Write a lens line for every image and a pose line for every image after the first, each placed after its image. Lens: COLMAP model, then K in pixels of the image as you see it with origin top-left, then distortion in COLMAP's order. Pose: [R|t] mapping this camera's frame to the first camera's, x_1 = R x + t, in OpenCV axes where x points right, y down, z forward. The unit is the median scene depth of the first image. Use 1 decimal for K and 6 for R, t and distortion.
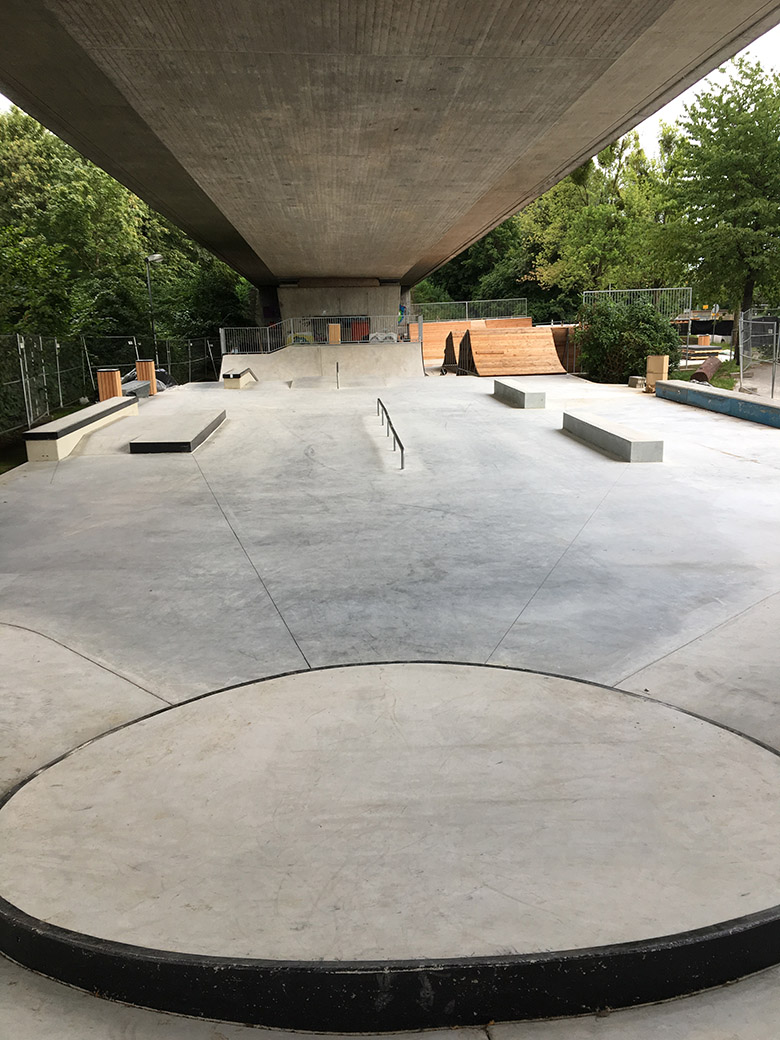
lens RADIAL K [[860.5, 0, 390.0], [0, 860.5, 520.0], [0, 0, 1]] dist [0.095719, -0.145330]
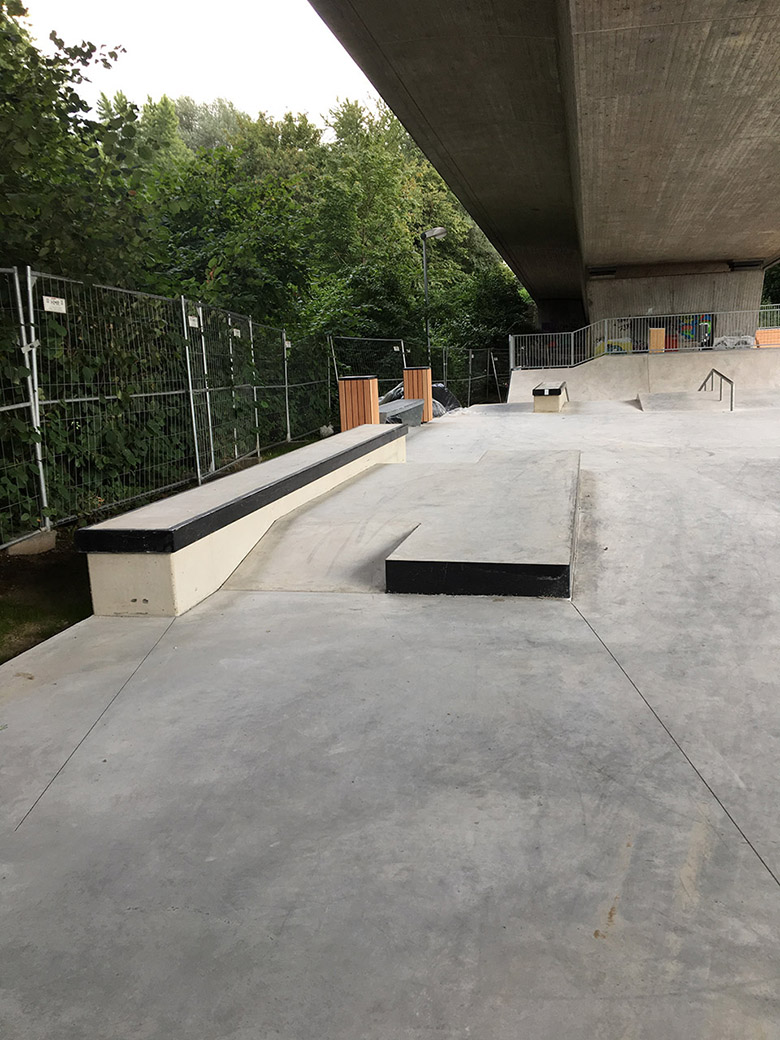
lens RADIAL K [[860.5, 0, 390.0], [0, 860.5, 520.0], [0, 0, 1]] dist [0.095719, -0.145330]
pose [[0.958247, 0.035178, -0.283769, -0.095185], [-0.044648, 0.998639, -0.026971, -0.044158], [0.282434, 0.038515, 0.958513, 0.316506]]
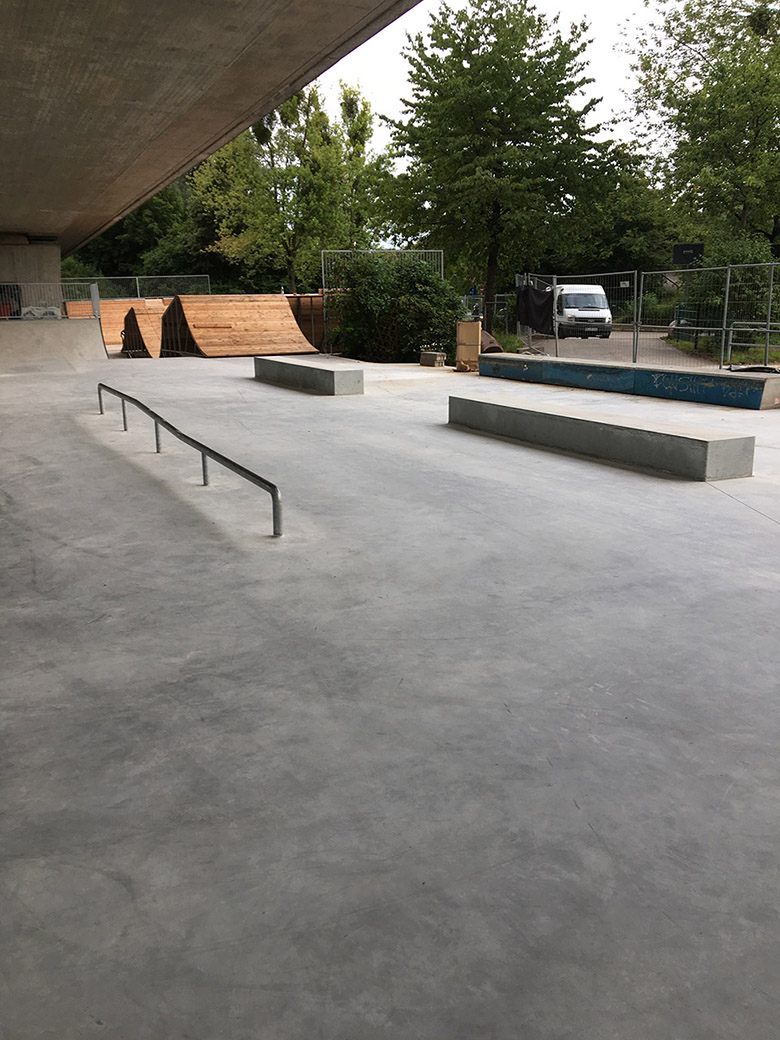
lens RADIAL K [[860.5, 0, 390.0], [0, 860.5, 520.0], [0, 0, 1]] dist [0.095719, -0.145330]
pose [[0.923293, -0.086137, 0.374312, -0.036977], [0.084593, 0.996203, 0.020587, -0.029504], [-0.374664, 0.012656, 0.927074, 0.249481]]
